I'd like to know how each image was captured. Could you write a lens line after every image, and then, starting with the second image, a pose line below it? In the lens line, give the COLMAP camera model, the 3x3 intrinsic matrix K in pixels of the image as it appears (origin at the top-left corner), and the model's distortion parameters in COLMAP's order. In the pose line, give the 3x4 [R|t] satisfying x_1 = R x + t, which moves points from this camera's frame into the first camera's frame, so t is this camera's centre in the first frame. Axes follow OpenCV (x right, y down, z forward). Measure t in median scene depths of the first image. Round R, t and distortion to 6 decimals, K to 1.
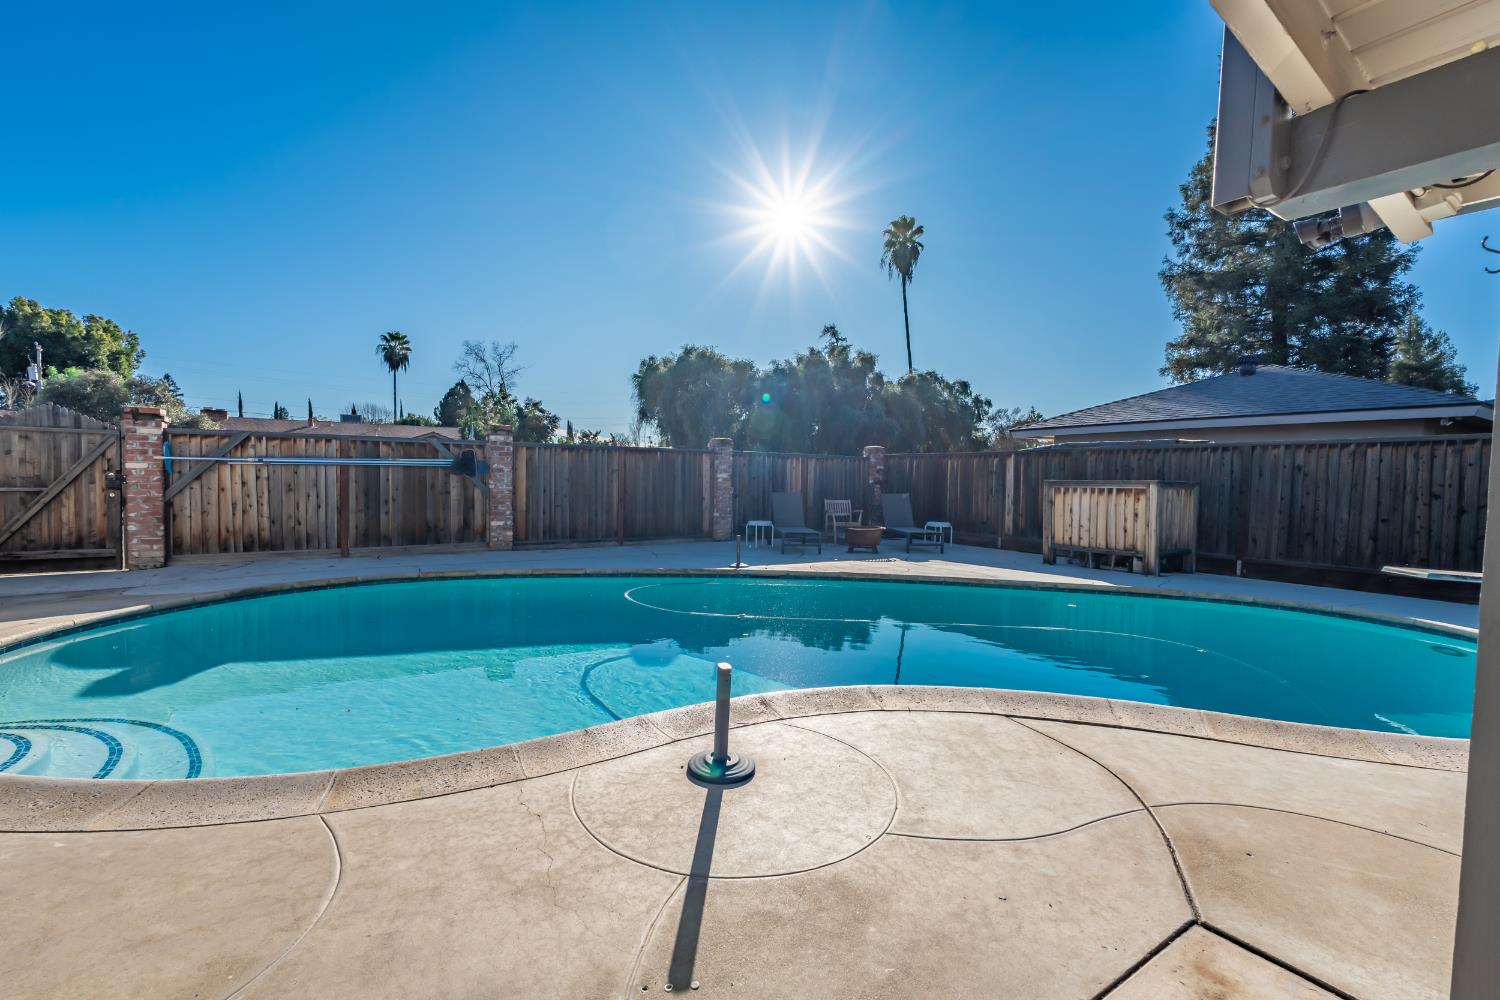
lens RADIAL K [[651.2, 0, 750.0], [0, 651.2, 500.0], [0, 0, 1]] dist [-0.010206, 0.000123]
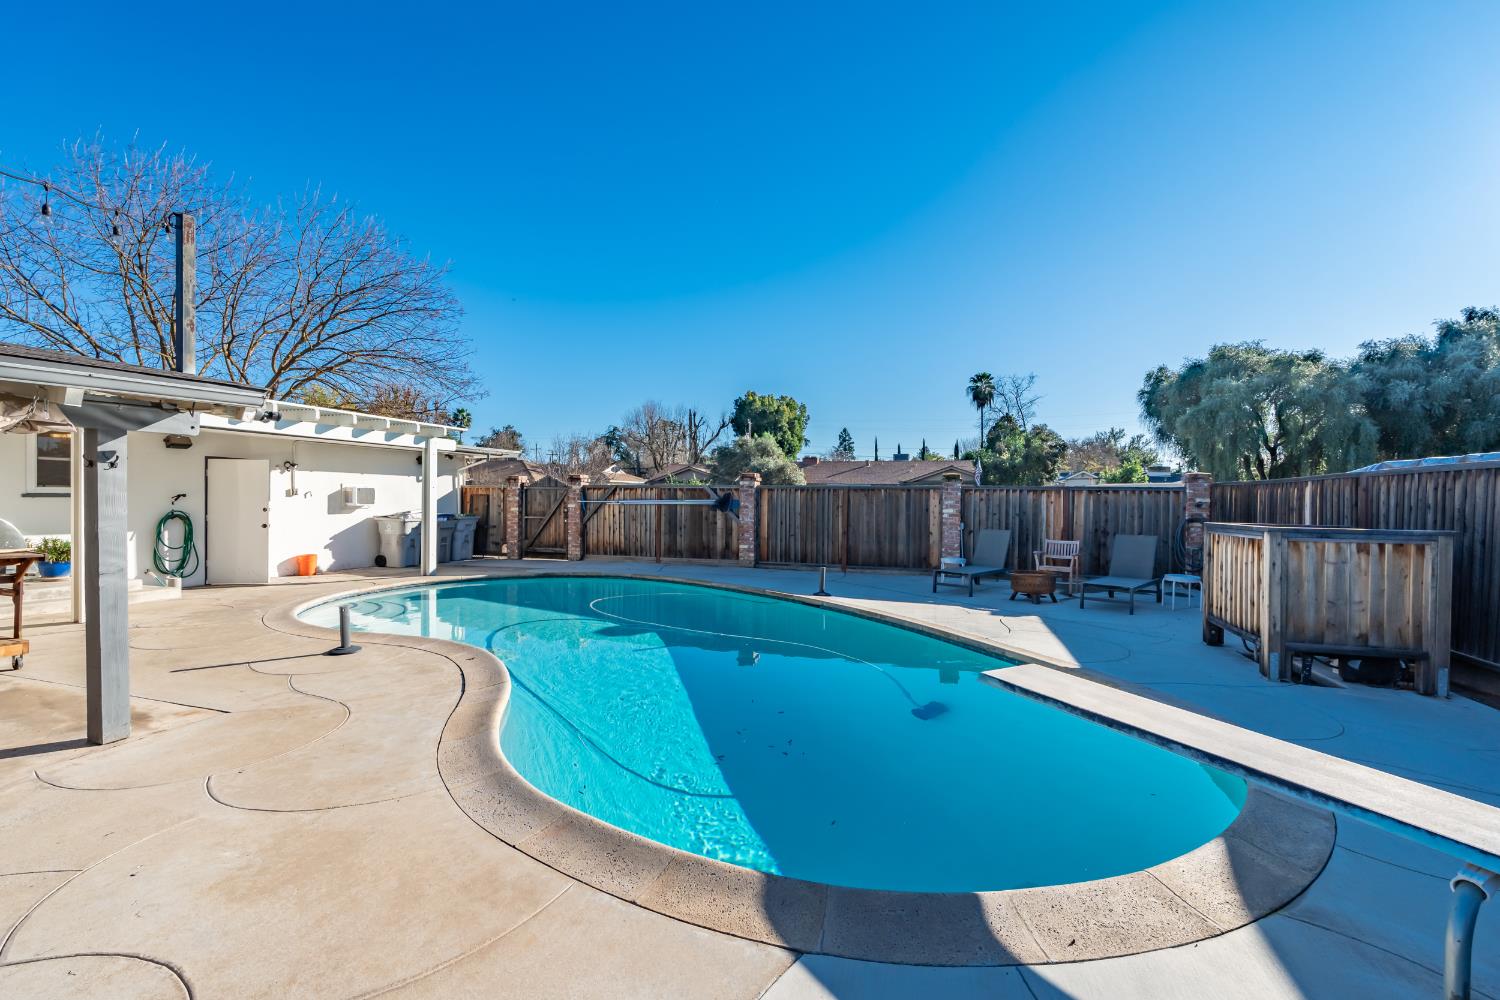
lens RADIAL K [[651.2, 0, 750.0], [0, 651.2, 500.0], [0, 0, 1]] dist [-0.010206, 0.000123]
pose [[0.620105, -0.006788, -0.784489, 0.677464], [-0.025524, 0.999259, -0.028822, -0.021998], [0.784103, 0.037896, 0.619472, 0.173517]]
